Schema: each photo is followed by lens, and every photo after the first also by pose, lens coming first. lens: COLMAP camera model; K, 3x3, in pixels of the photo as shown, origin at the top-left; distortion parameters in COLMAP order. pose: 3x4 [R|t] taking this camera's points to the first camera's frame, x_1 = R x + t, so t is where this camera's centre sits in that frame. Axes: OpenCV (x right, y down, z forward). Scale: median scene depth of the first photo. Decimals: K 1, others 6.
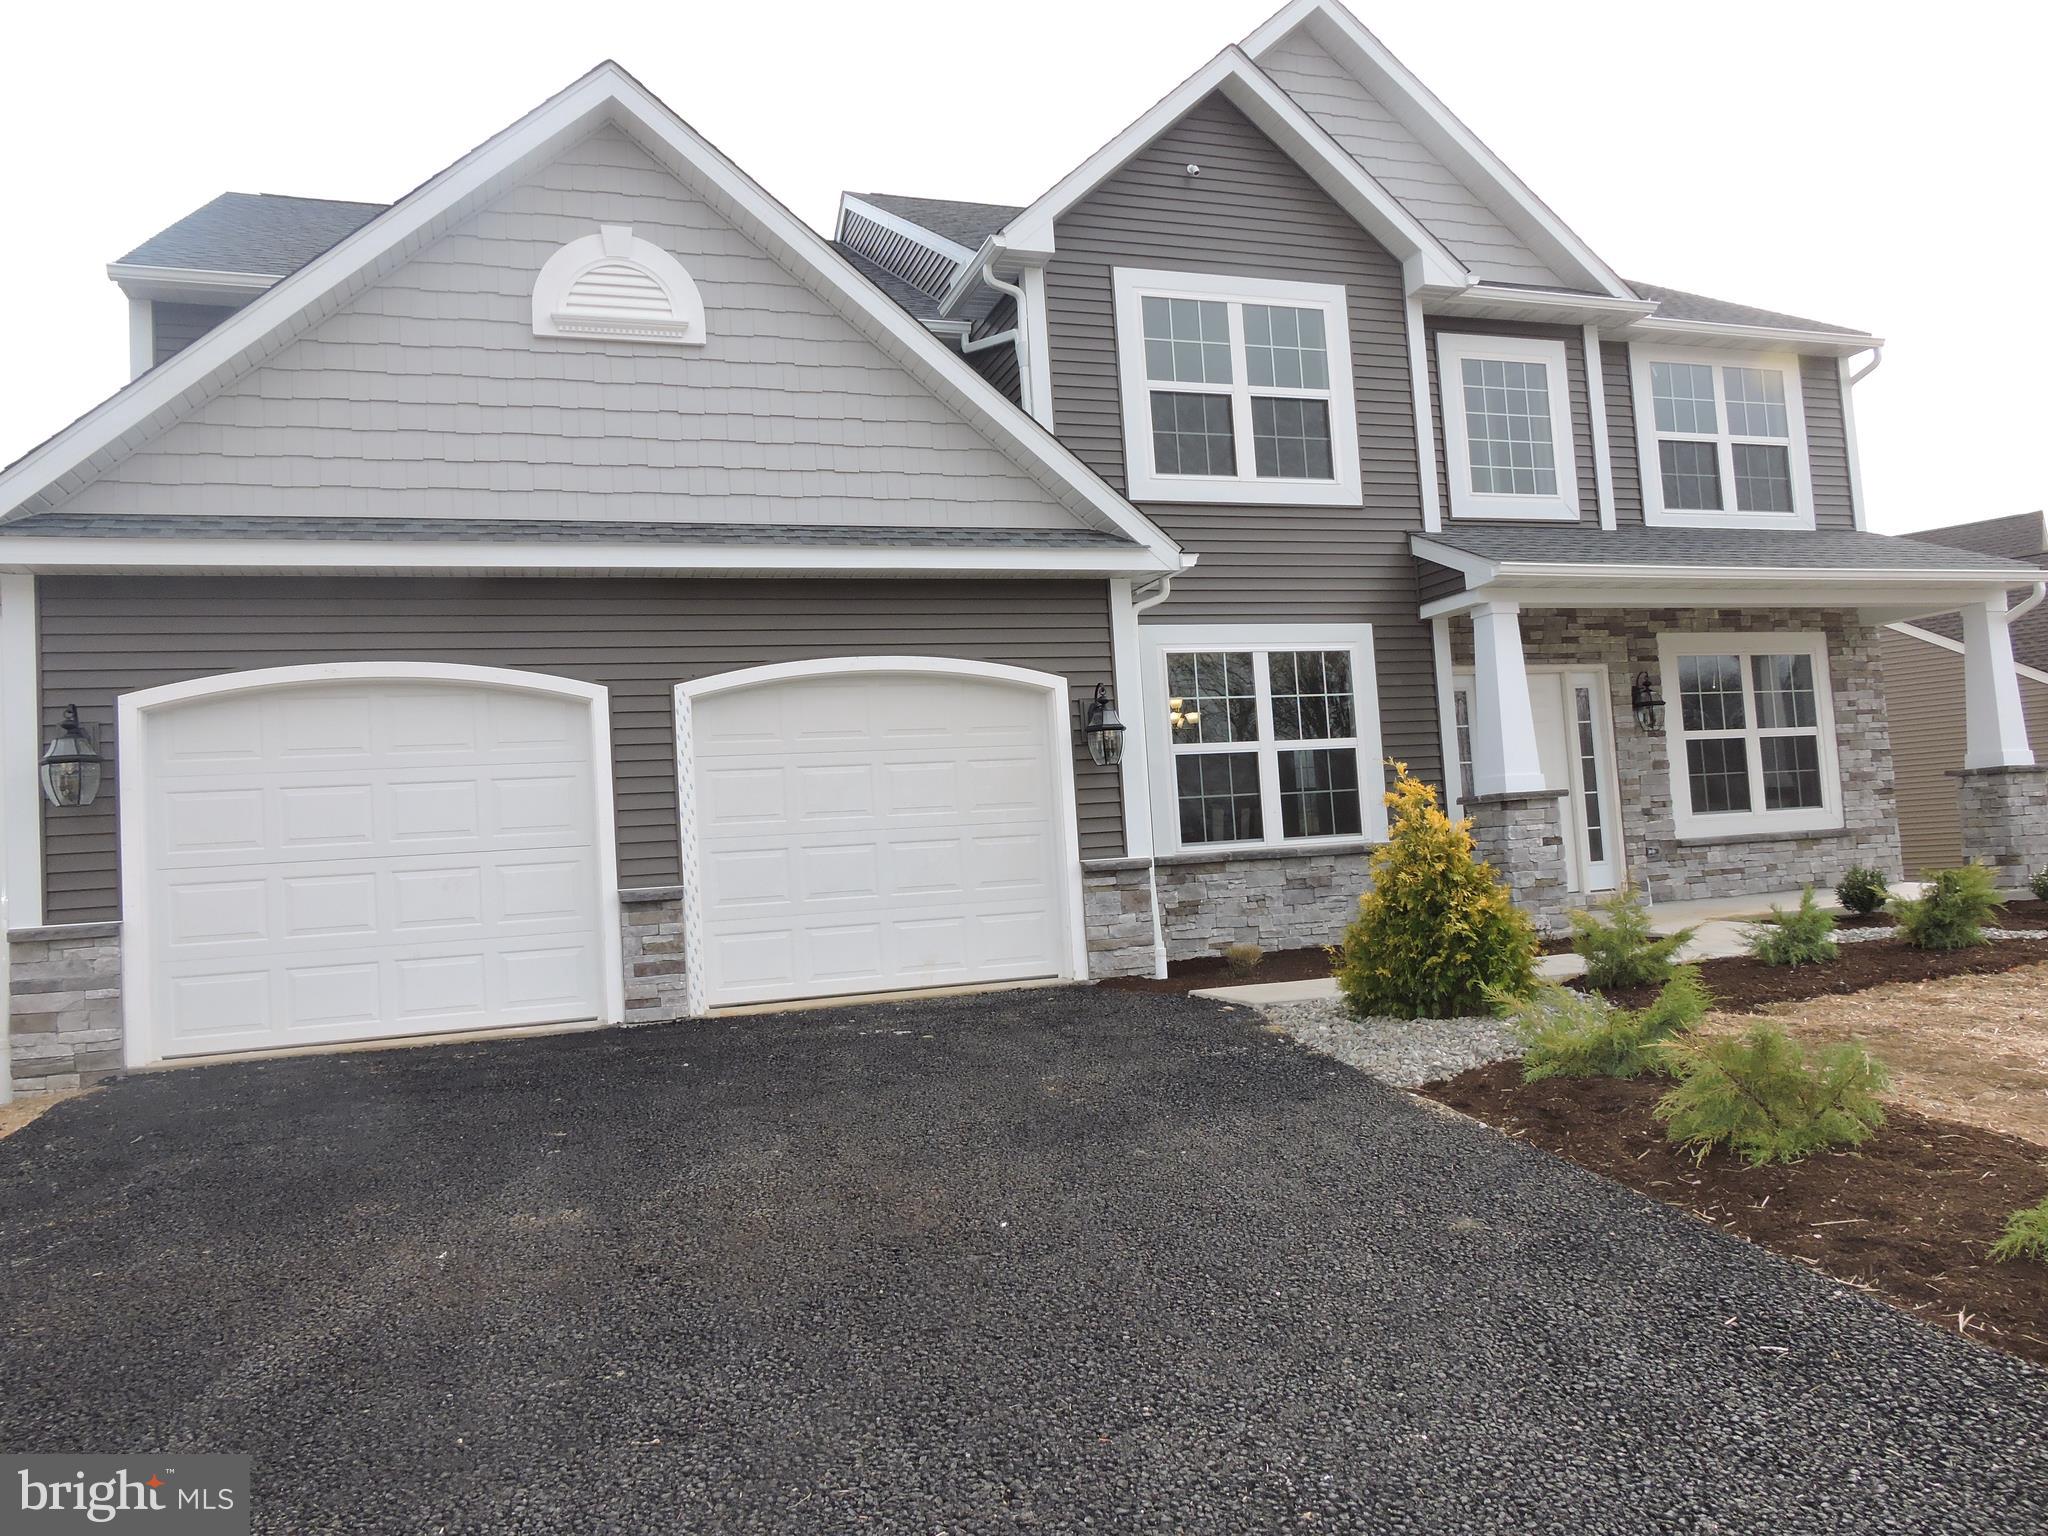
lens RADIAL K [[1469.6, 0, 1024.0], [0, 1469.6, 768.0], [0, 0, 1]] dist [-0.003552, -0.001037]
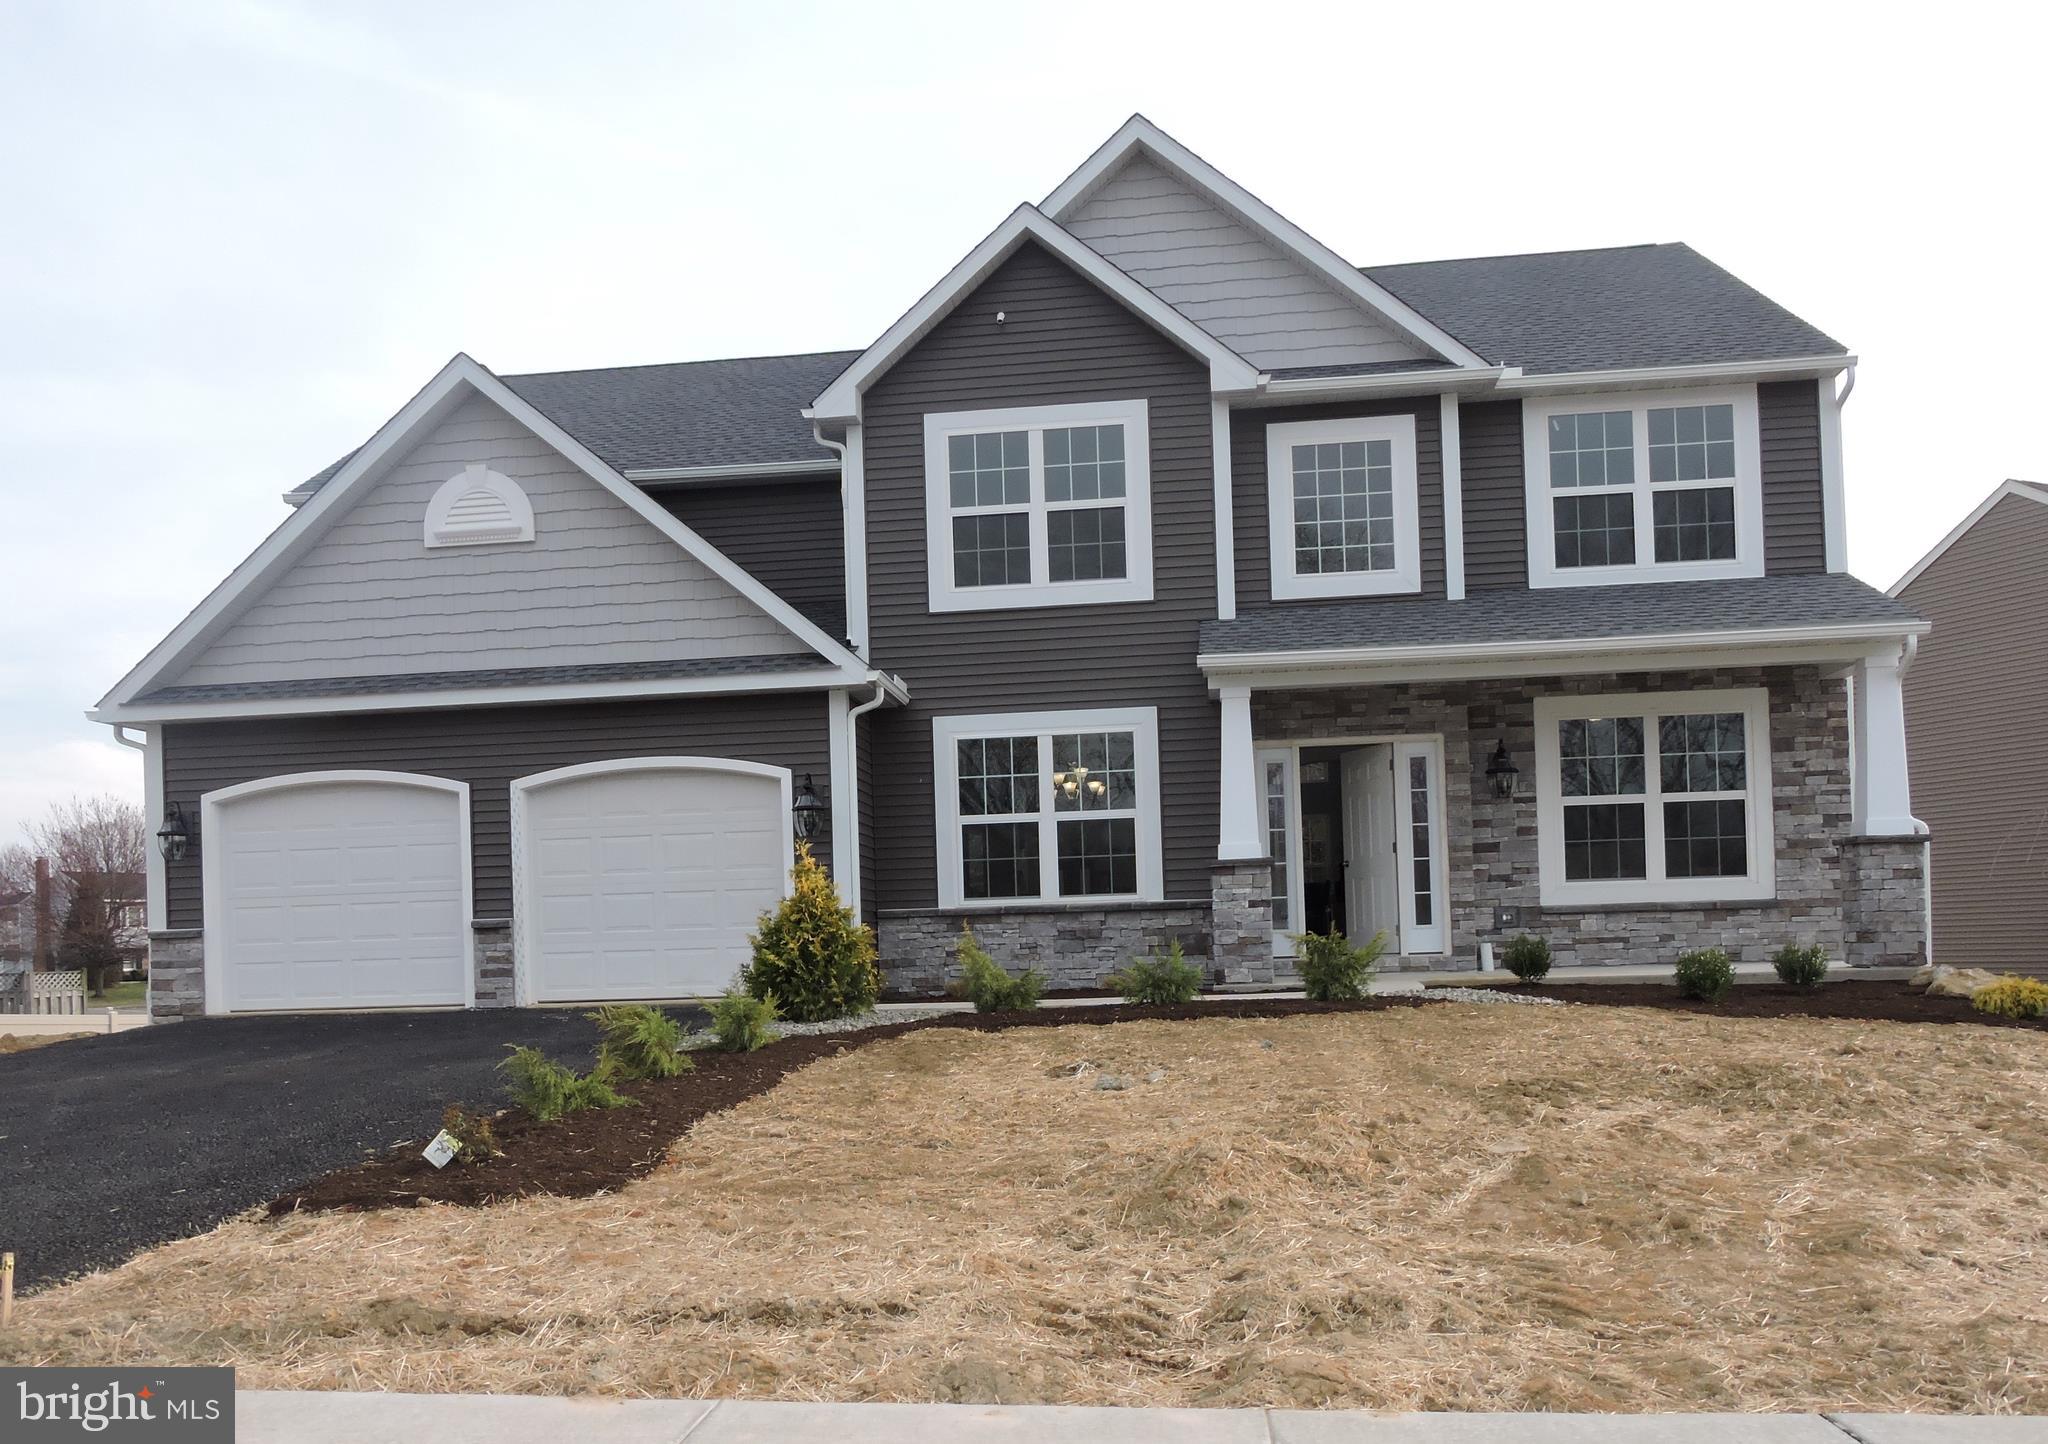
lens RADIAL K [[1772.2, 0, 991.6], [0, 1772.2, 924.1], [0, 0, 1]] dist [-0.004676, -0.004239]
pose [[0.893371, 0.029597, -0.448344, 0.760520], [0.002577, 0.997474, 0.070984, -0.029927], [0.449313, -0.064570, 0.891038, -0.281945]]
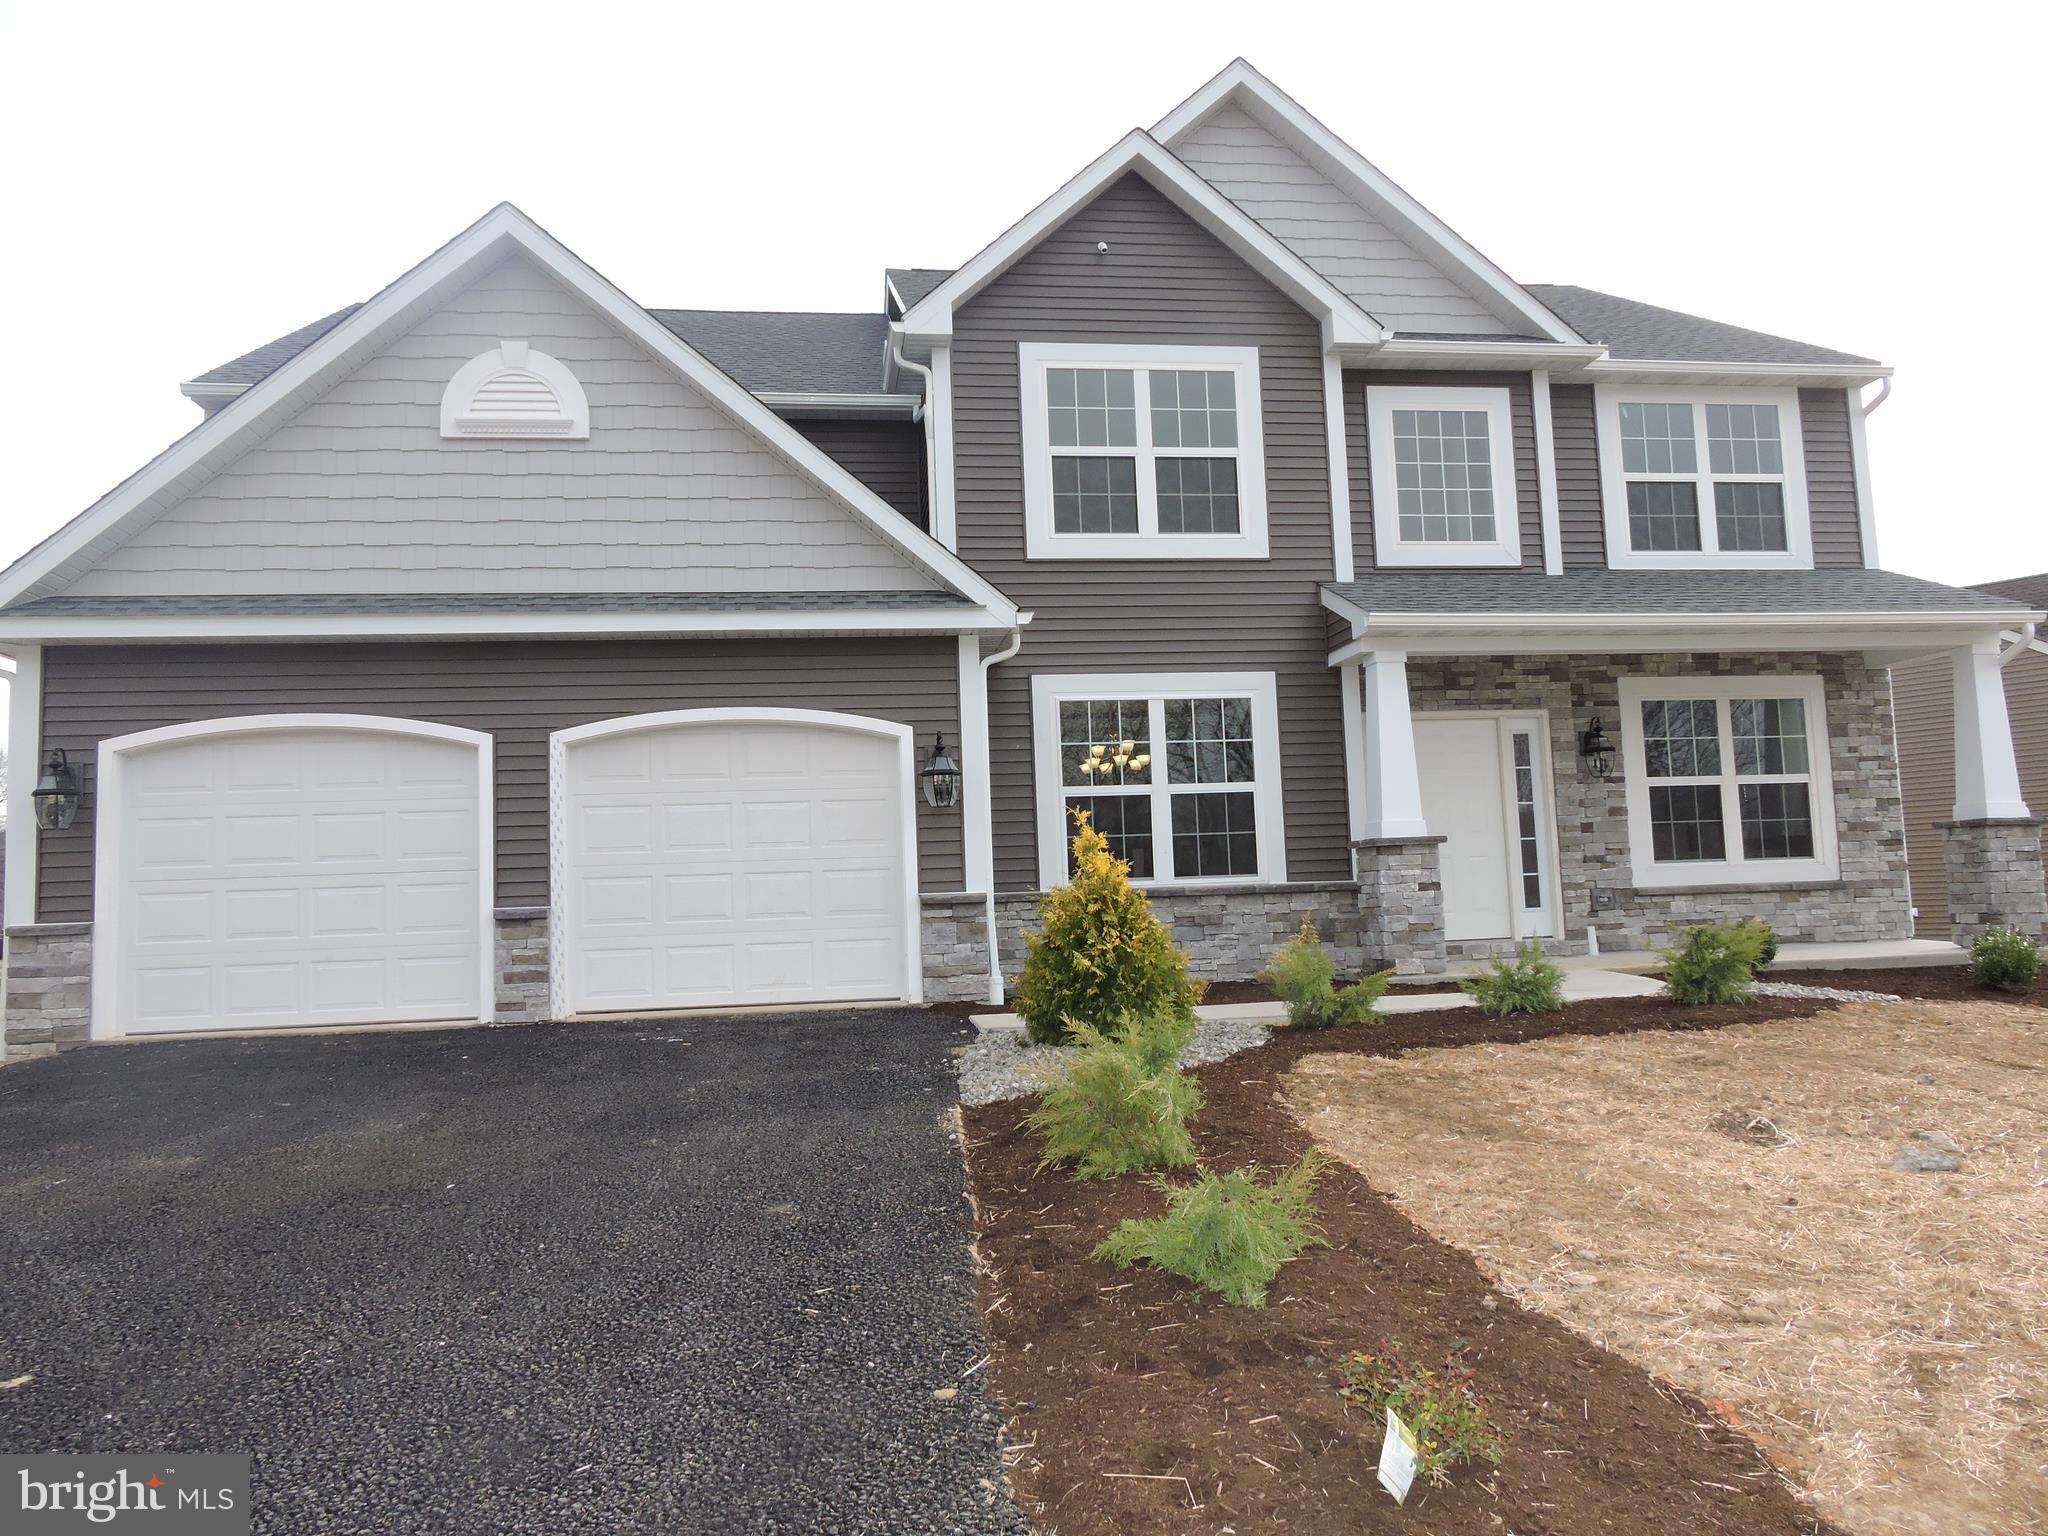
lens RADIAL K [[1469.6, 0, 1024.0], [0, 1469.6, 768.0], [0, 0, 1]] dist [-0.003552, -0.001037]
pose [[0.981078, 0.009293, -0.193391, 0.272990], [-0.012975, 0.999758, -0.017780, -0.010087], [0.193179, 0.019953, 0.980961, -0.049665]]
